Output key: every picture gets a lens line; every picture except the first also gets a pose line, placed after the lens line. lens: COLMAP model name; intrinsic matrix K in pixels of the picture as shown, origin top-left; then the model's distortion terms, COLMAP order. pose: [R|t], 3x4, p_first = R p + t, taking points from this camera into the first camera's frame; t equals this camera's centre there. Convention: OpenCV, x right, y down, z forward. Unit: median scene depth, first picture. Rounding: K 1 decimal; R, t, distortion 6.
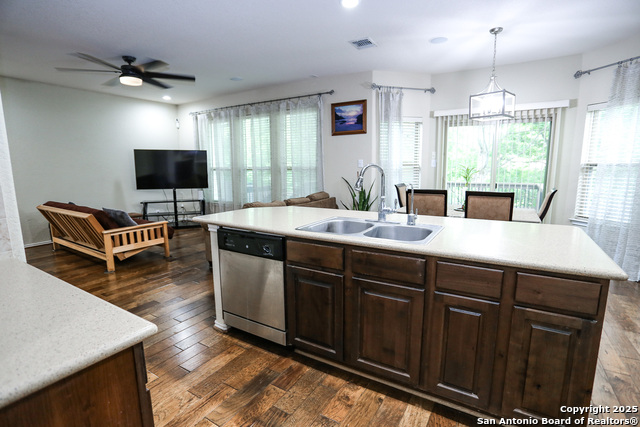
lens RADIAL K [[324.6, 0, 320.0], [0, 324.6, 213.5], [0, 0, 1]] dist [-0.062457, 0.030065]
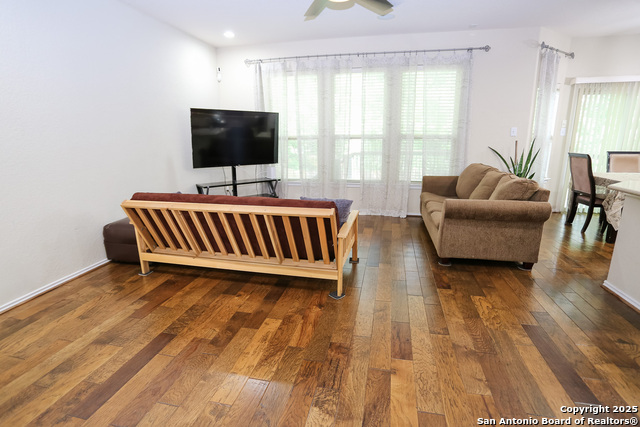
lens RADIAL K [[324.6, 0, 320.0], [0, 324.6, 213.5], [0, 0, 1]] dist [-0.062457, 0.030065]
pose [[0.939850, -0.080943, 0.331858, -0.587258], [0.053566, 0.994423, 0.090844, -0.028086], [-0.337361, -0.067603, 0.938945, 0.266207]]
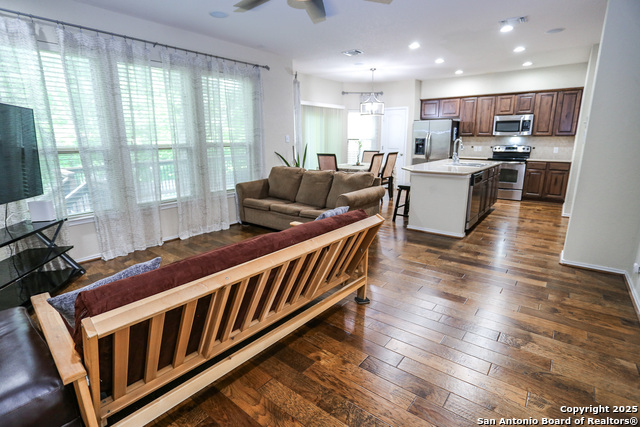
lens RADIAL K [[313.6, 0, 318.6], [0, 313.6, 211.9], [0, 0, 1]] dist [-0.061957, 0.025804]
pose [[0.118289, -0.218730, 0.968589, -0.820096], [0.159407, 0.966969, 0.198896, -0.088238], [-0.980101, 0.130873, 0.149249, 0.629016]]
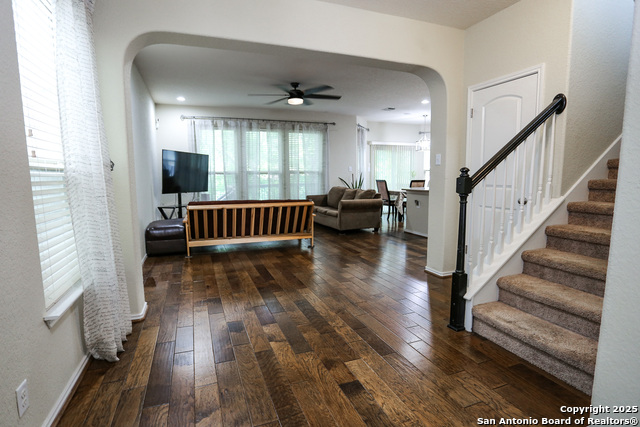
lens RADIAL K [[324.6, 0, 320.0], [0, 324.6, 213.5], [0, 0, 1]] dist [-0.062457, 0.030065]
pose [[0.600325, -0.091745, 0.794476, -1.088216], [0.121081, 0.992374, 0.023106, 0.013674], [-0.790537, 0.082325, 0.606855, 0.104787]]
